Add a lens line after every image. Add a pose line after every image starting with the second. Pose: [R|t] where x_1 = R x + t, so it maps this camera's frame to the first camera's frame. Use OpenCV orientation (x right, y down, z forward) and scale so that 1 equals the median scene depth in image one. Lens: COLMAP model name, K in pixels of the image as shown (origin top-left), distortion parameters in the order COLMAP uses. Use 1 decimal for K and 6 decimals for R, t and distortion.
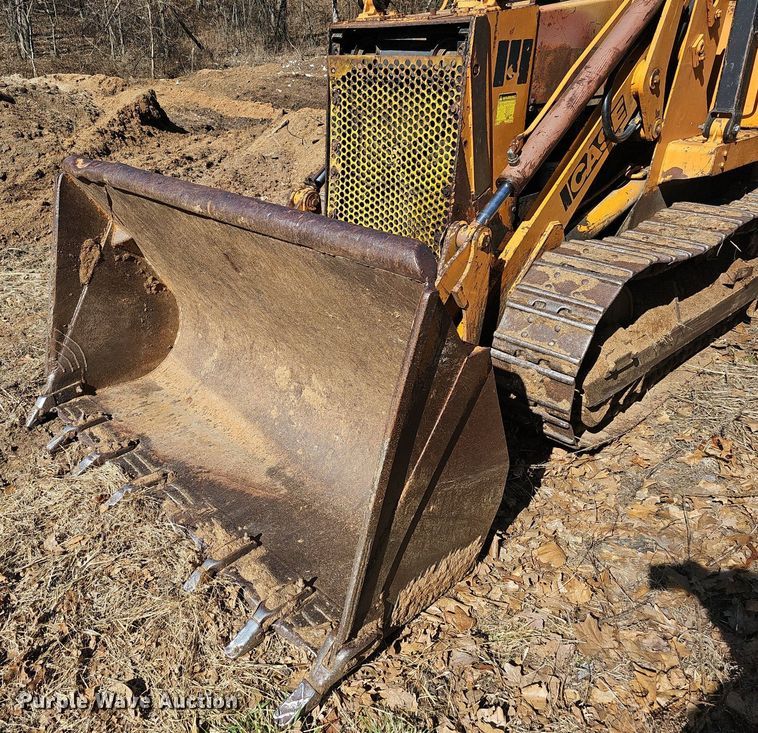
lens RADIAL K [[625.0, 0, 291.1], [0, 625.0, 370.4], [0, 0, 1]] dist [0.052533, -0.054561]
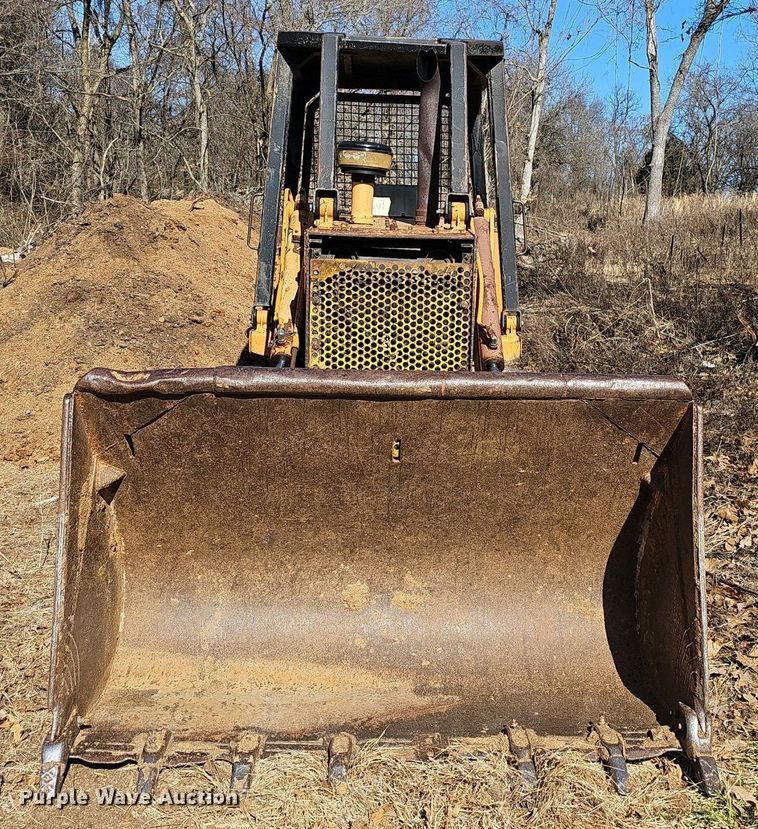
lens RADIAL K [[935.9, 0, 452.5], [0, 935.9, 387.9], [0, 0, 1]] dist [0.024627, 0.000000]
pose [[0.590517, -0.075728, 0.803464, -1.031741], [0.335575, 0.928476, -0.159125, -0.005325], [-0.733947, 0.363589, 0.573694, 0.073825]]
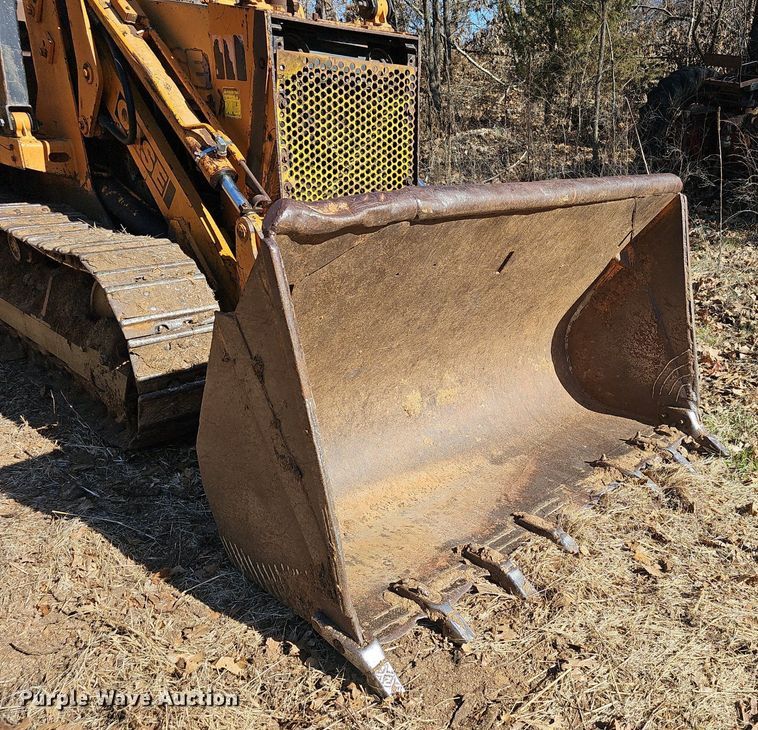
lens RADIAL K [[680.0, 0, 506.0], [0, 680.0, 382.7], [0, 0, 1]] dist [0.074704, -0.059336]
pose [[-0.152439, -0.359676, 0.920541, -1.025553], [0.405280, 0.826761, 0.390147, -0.379788], [-0.901394, 0.432550, 0.019739, 0.926473]]
